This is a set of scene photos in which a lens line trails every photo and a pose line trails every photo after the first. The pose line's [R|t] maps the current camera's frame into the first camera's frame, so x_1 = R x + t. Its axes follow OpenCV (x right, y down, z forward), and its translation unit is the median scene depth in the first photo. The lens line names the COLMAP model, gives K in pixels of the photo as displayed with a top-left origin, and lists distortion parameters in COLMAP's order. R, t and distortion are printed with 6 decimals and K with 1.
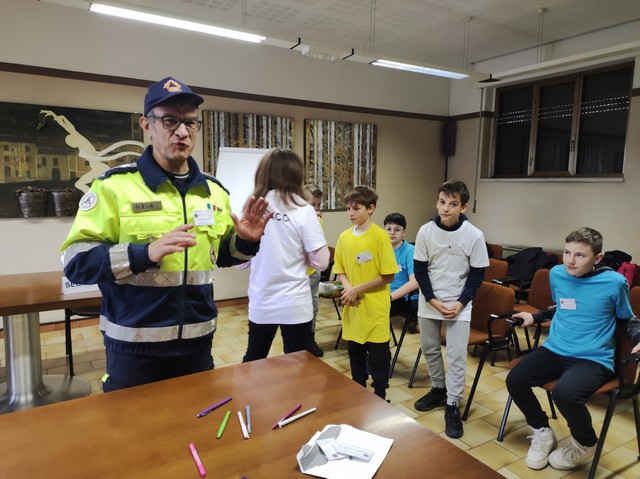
lens RADIAL K [[467.4, 0, 323.6], [0, 467.4, 241.0], [0, 0, 1]] dist [0.094371, -0.094170]
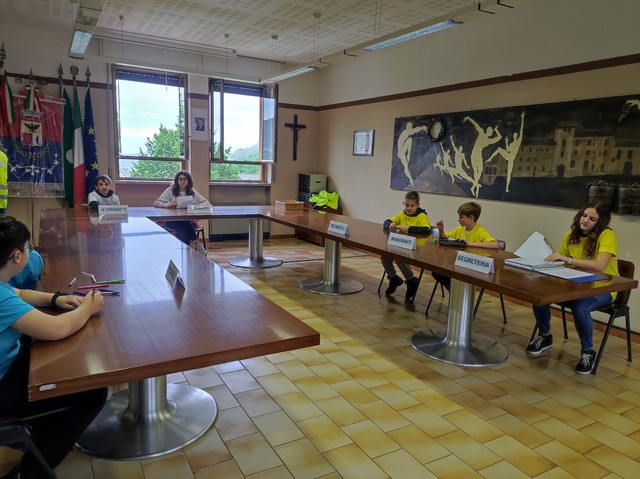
lens RADIAL K [[467.4, 0, 323.6], [0, 467.4, 241.0], [0, 0, 1]] dist [0.094371, -0.094170]
pose [[-0.035745, 0.159197, -0.986599, 0.558400], [-0.159382, 0.973686, 0.162888, -0.081510], [0.986570, 0.163068, -0.009431, 0.618891]]
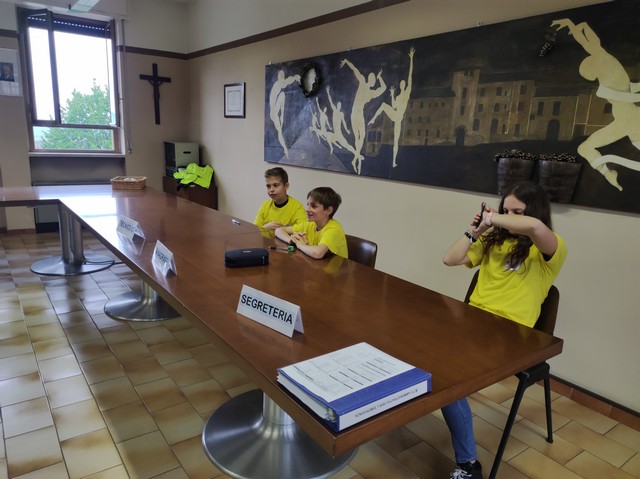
lens RADIAL K [[467.4, 0, 323.6], [0, 467.4, 241.0], [0, 0, 1]] dist [0.094371, -0.094170]
pose [[0.076994, 0.217141, -0.973099, 0.040637], [-0.159700, 0.966081, 0.202939, -0.111311], [0.984158, 0.139779, 0.109059, 0.929435]]
